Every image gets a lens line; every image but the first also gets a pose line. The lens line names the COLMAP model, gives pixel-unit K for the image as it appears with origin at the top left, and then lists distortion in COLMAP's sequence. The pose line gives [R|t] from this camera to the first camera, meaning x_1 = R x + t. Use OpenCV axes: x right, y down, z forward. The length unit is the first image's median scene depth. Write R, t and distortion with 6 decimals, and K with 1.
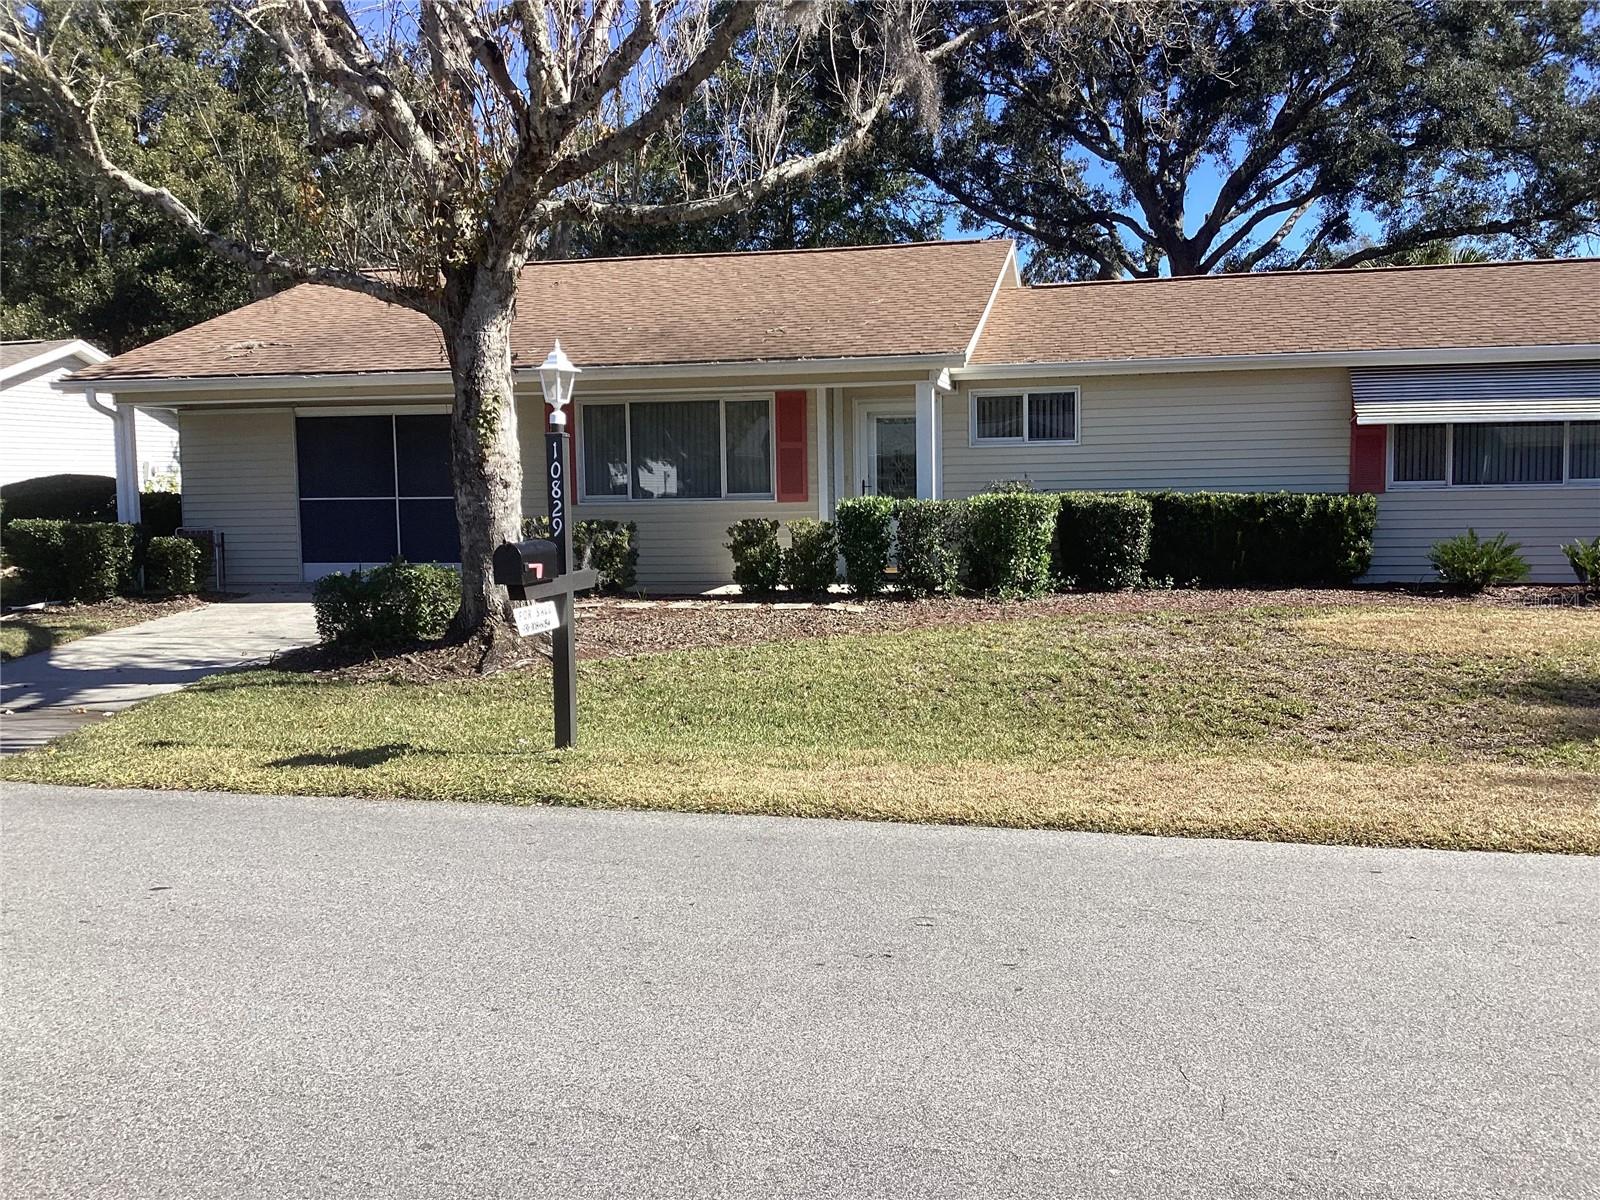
lens RADIAL K [[1460.8, 0, 808.9], [0, 1460.8, 607.6], [0, 0, 1]] dist [0.133763, -0.284551]
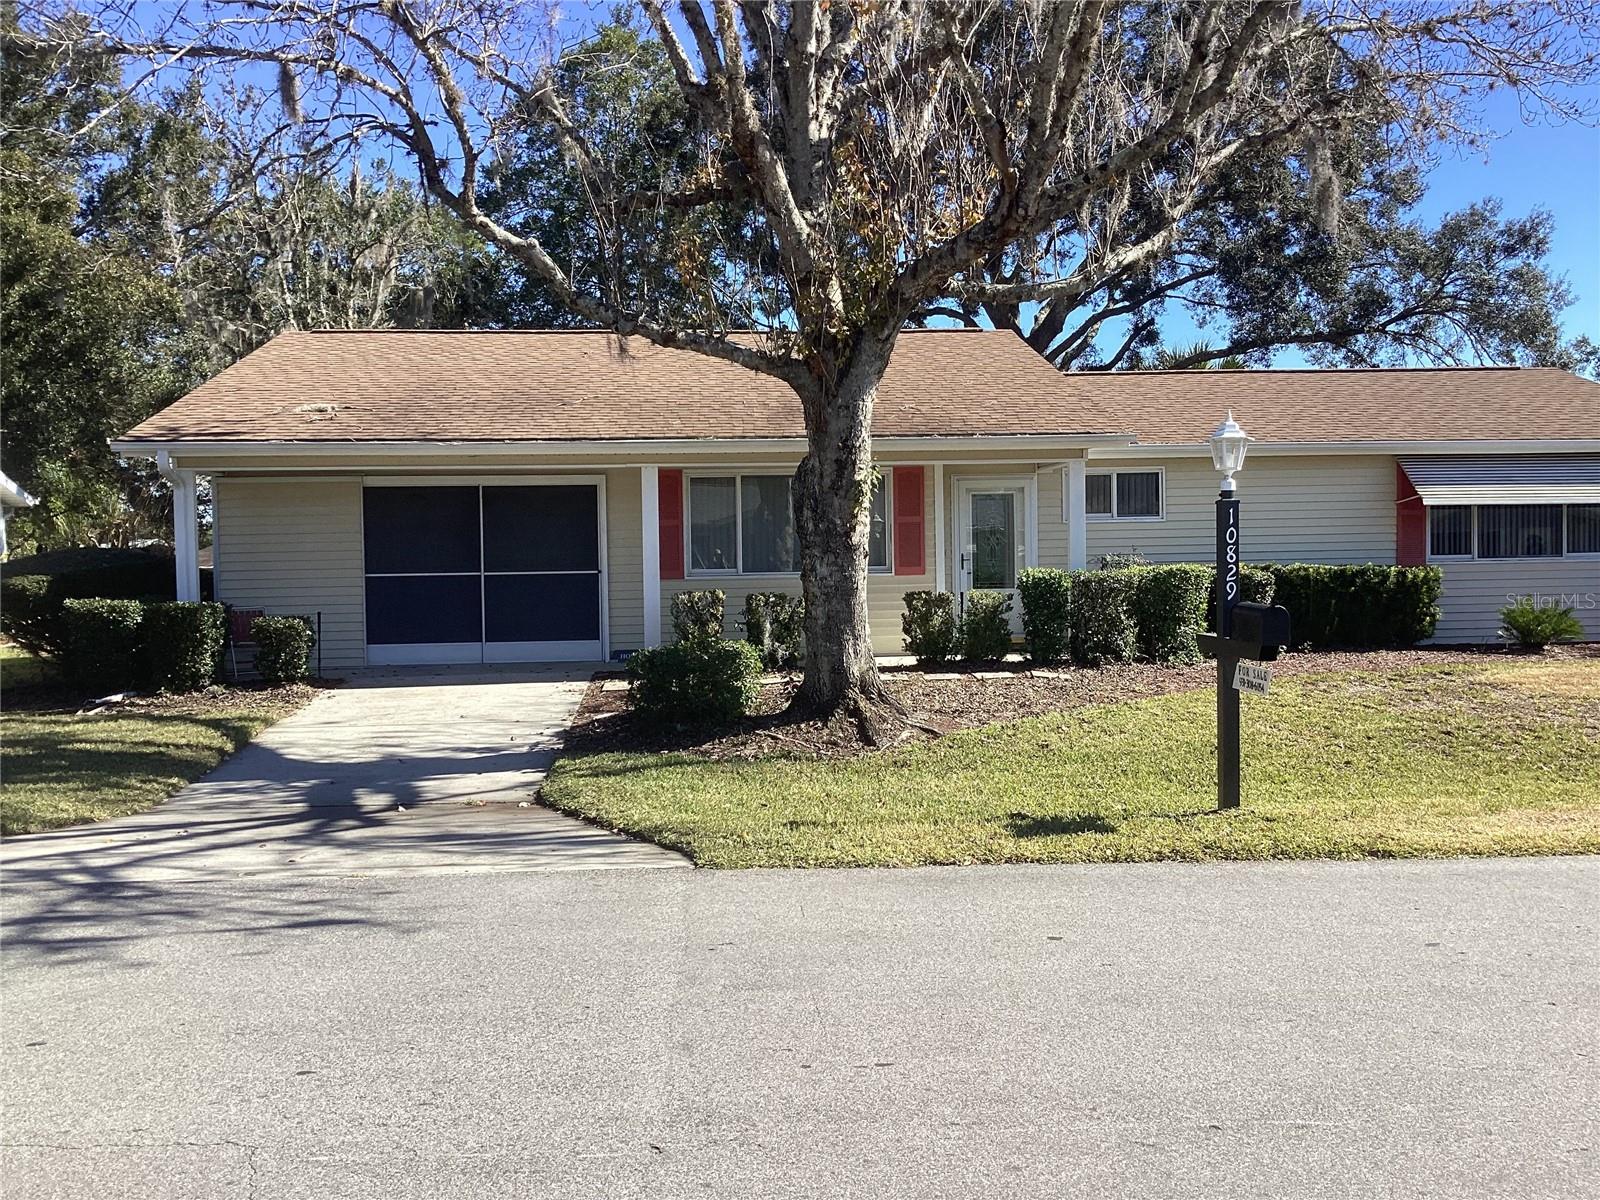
lens RADIAL K [[1460.8, 0, 808.9], [0, 1460.8, 607.6], [0, 0, 1]] dist [0.133763, -0.284551]
pose [[0.957669, -0.009856, 0.287702, -0.402527], [0.025869, 0.998317, -0.051911, 0.001589], [-0.286706, 0.057156, 0.956312, 0.053280]]
